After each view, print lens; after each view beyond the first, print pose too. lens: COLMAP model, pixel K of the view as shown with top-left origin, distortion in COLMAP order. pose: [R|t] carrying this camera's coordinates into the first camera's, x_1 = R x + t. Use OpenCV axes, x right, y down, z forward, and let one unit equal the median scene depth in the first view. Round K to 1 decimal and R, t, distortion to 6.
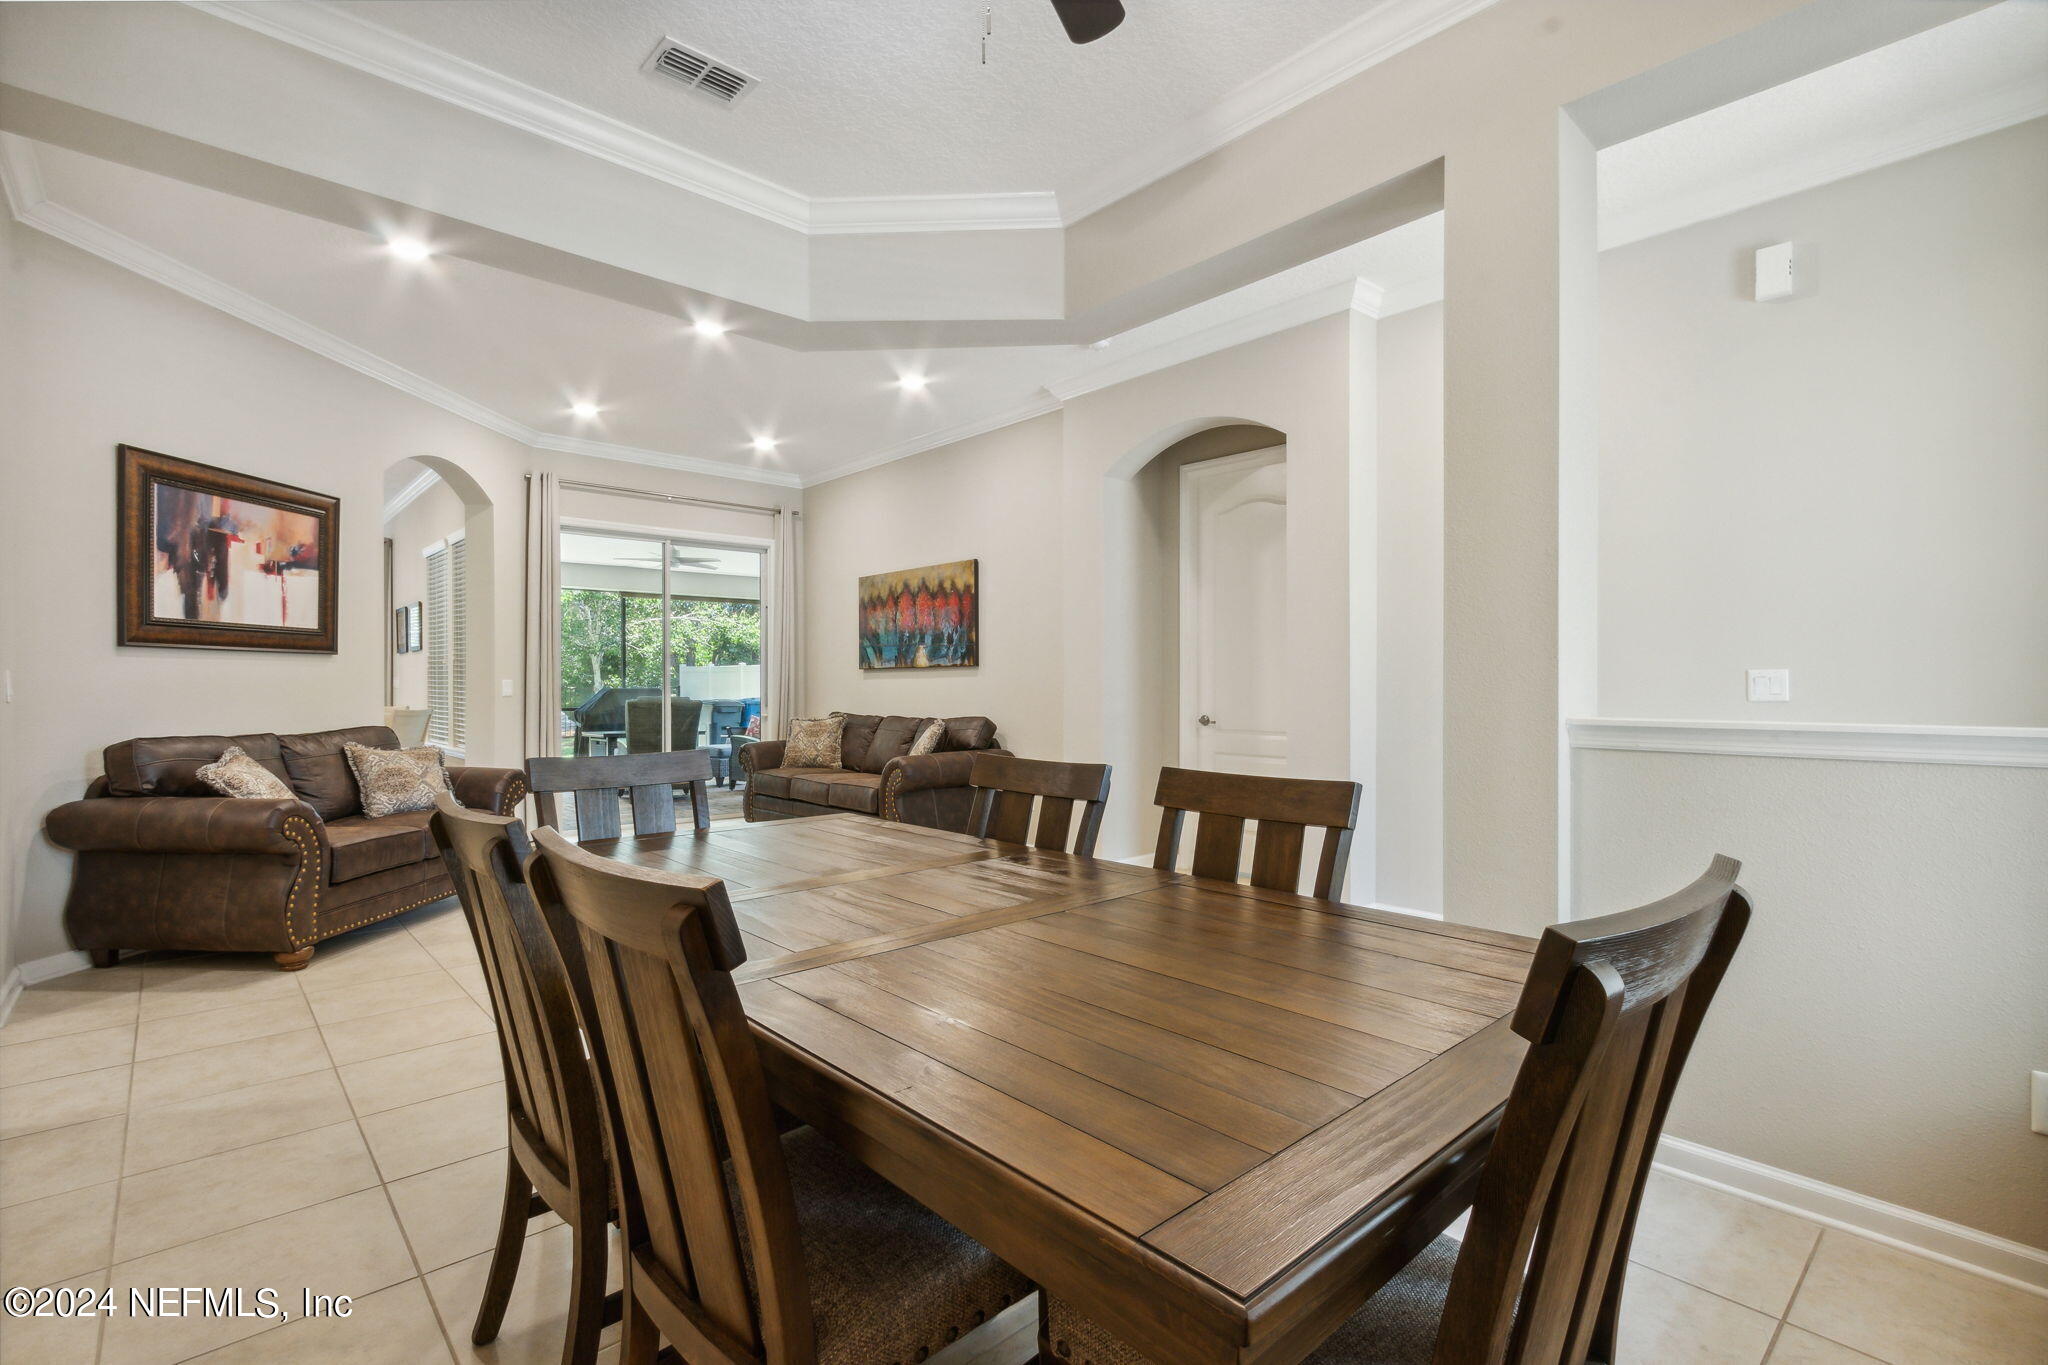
lens RADIAL K [[948.3, 0, 1024.0], [0, 948.3, 682.5], [0, 0, 1]] dist [0.002141, -0.000172]
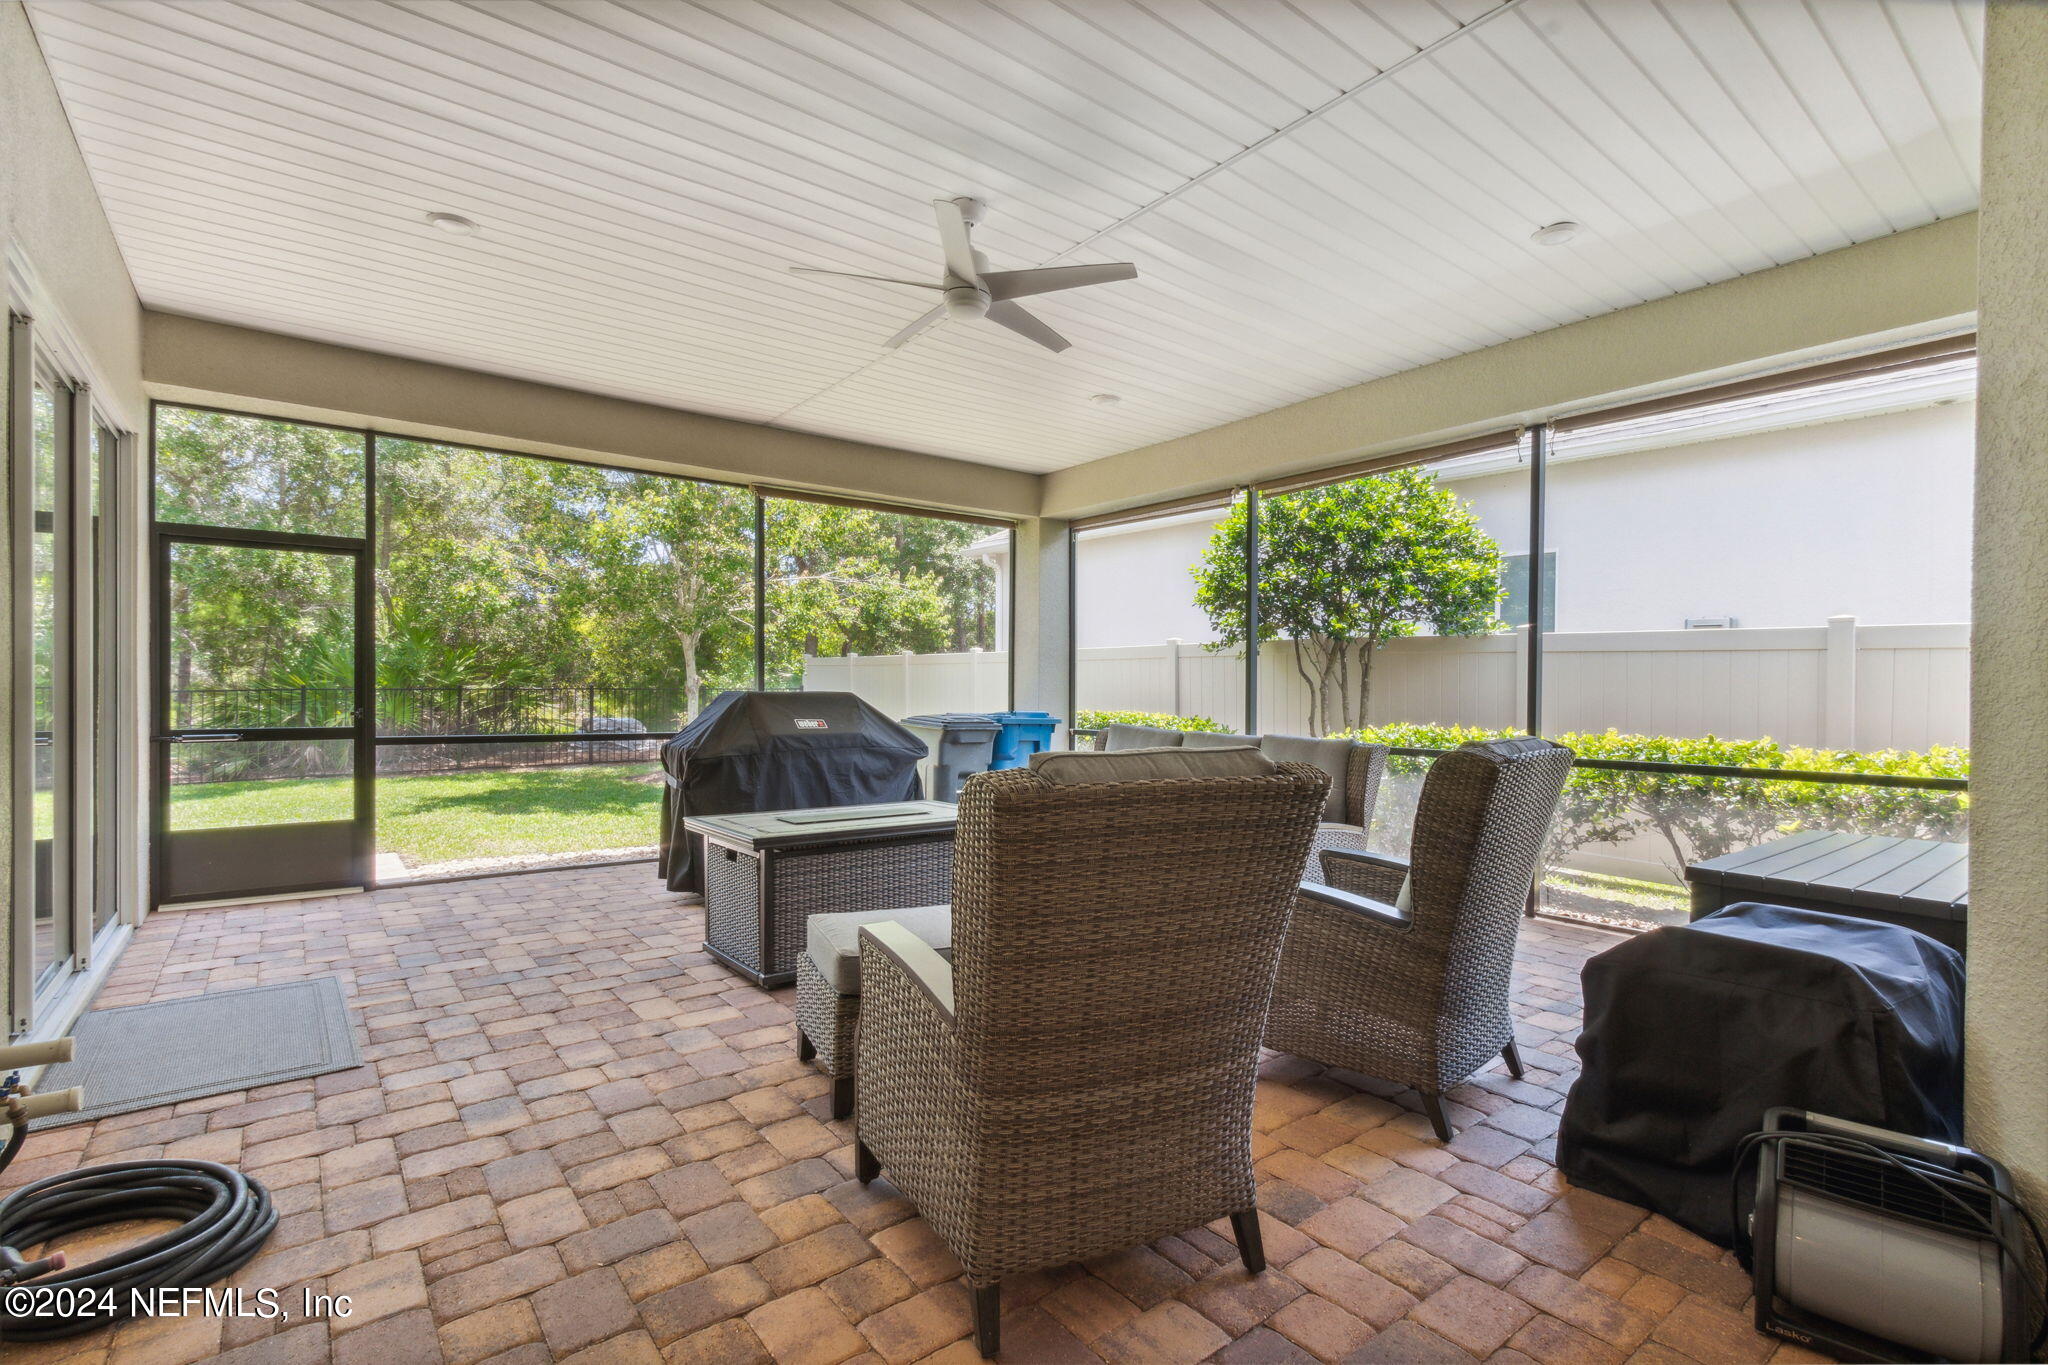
lens RADIAL K [[943.8, 0, 1011.6], [0, 943.8, 693.5], [0, 0, 1]] dist [0.001801, 0.000294]
pose [[0.996969, 0.002818, -0.077744, -0.252363], [-0.002051, 0.999948, 0.009947, 0.002787], [0.077768, -0.009758, 0.996924, 0.526914]]
